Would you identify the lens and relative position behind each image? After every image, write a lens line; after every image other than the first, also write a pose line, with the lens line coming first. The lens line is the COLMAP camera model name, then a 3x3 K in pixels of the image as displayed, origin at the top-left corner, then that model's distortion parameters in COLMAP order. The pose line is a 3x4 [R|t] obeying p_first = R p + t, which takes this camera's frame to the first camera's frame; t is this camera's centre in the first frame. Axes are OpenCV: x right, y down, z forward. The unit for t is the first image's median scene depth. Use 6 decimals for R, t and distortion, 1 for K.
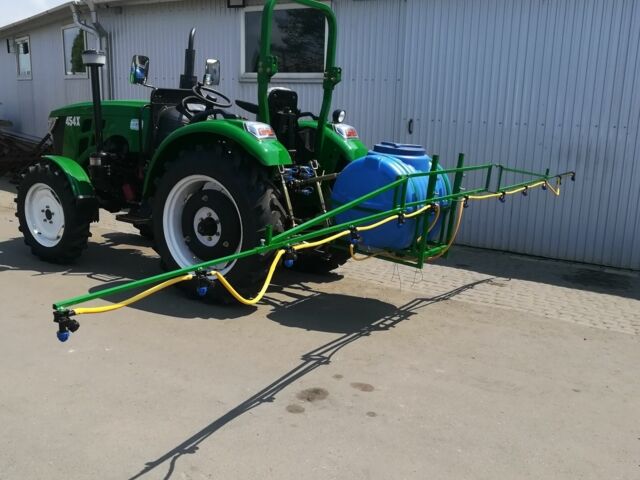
lens RADIAL K [[657.7, 0, 324.2], [0, 657.7, 239.0], [0, 0, 1]] dist [0.023379, 0.000000]
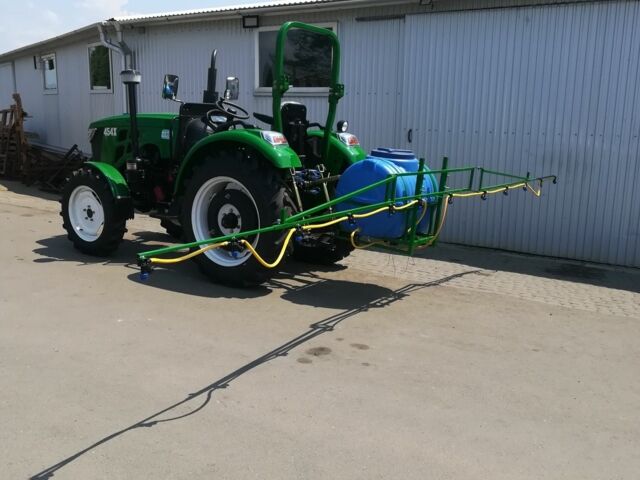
lens RADIAL K [[657.7, 0, 325.9], [0, 657.7, 243.7], [0, 0, 1]] dist [0.023379, 0.000000]
pose [[0.999905, -0.001902, -0.013638, 0.008733], [0.001766, 0.999949, -0.009951, 0.031338], [0.013656, 0.009926, 0.999857, -0.154421]]
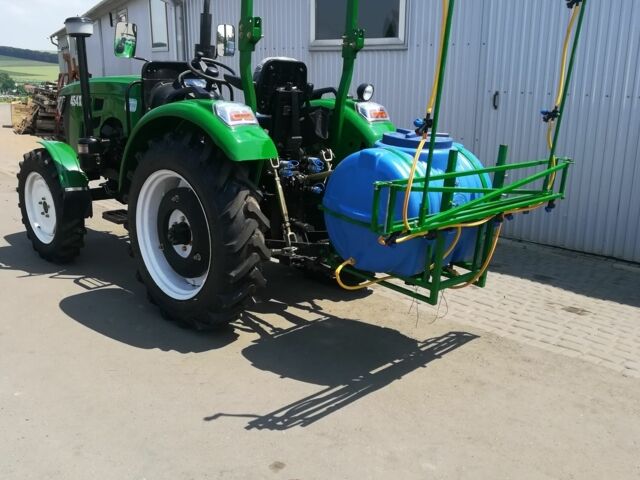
lens RADIAL K [[657.7, 0, 323.0], [0, 657.7, 241.3], [0, 0, 1]] dist [0.023379, 0.000000]
pose [[0.979598, 0.033856, -0.198095, 0.143190], [-0.024088, 0.998382, 0.051514, -0.051191], [0.199519, -0.045692, 0.978828, 0.223316]]
